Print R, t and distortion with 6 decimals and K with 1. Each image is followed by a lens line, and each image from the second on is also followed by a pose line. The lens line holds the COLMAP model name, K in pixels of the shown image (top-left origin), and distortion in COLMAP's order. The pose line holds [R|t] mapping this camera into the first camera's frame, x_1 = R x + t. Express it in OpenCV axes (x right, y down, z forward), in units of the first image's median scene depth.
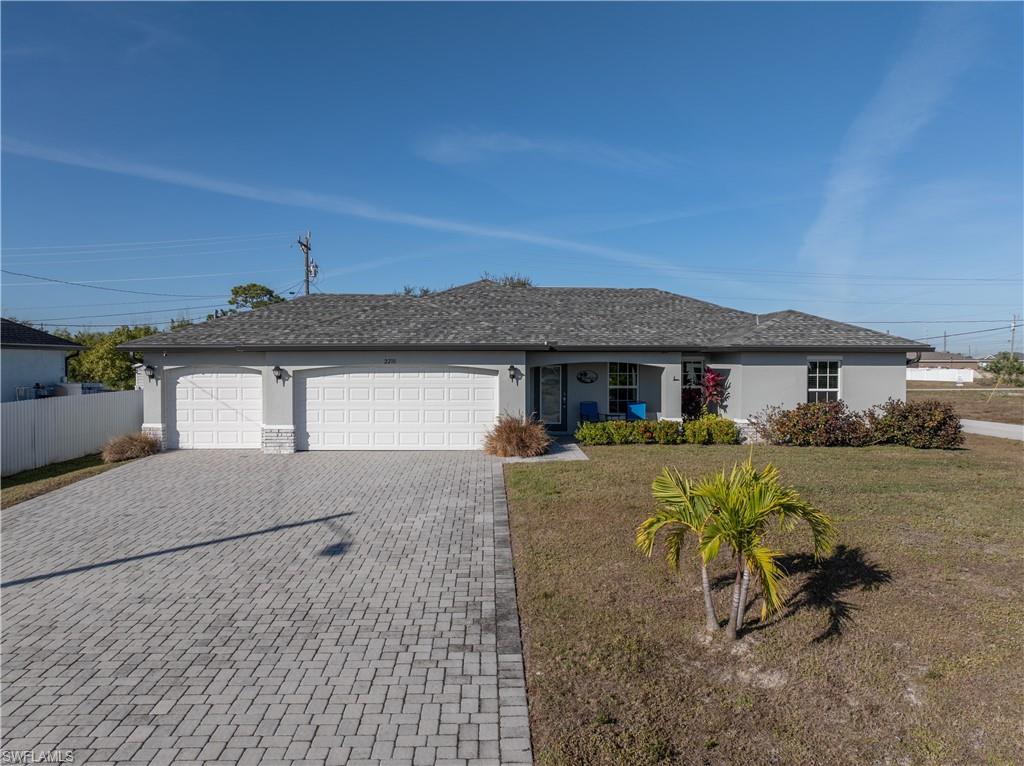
lens RADIAL K [[735.4, 0, 512.0], [0, 735.4, 383.0], [0, 0, 1]] dist [-0.051637, 0.000621]
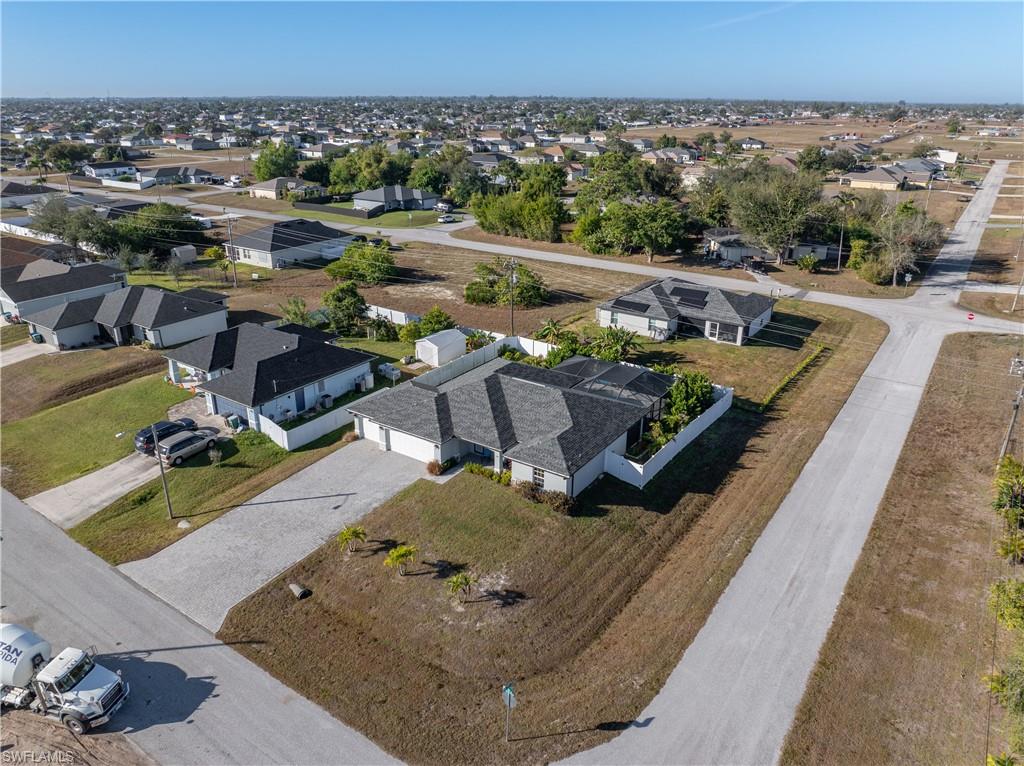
lens RADIAL K [[735.4, 0, 512.0], [0, 735.4, 383.0], [0, 0, 1]] dist [-0.051637, 0.000621]
pose [[0.800855, 0.223366, -0.555643, 1.754645], [-0.020205, 0.937387, 0.347704, -1.234982], [0.598518, -0.267233, 0.755224, -0.979958]]
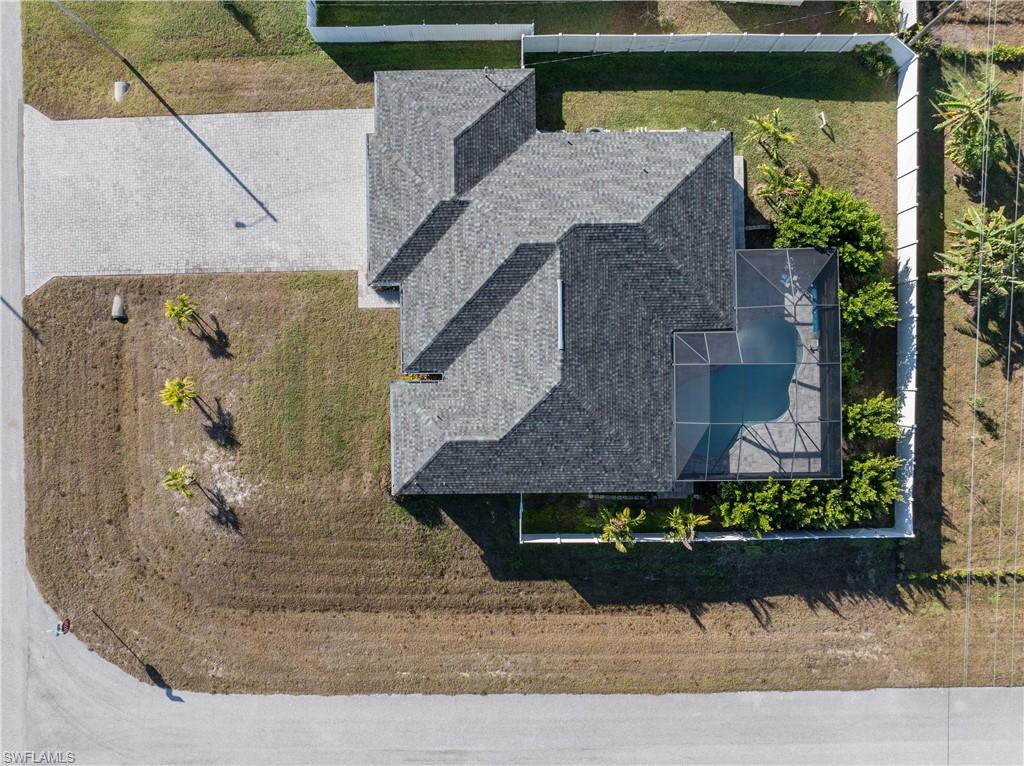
lens RADIAL K [[735.4, 0, 512.0], [0, 735.4, 383.0], [0, 0, 1]] dist [-0.051637, 0.000621]
pose [[-0.036406, 0.999297, 0.008950, 0.270094], [-0.016807, -0.009567, 0.999813, -1.881896], [0.999196, 0.036248, 0.017143, 1.223407]]
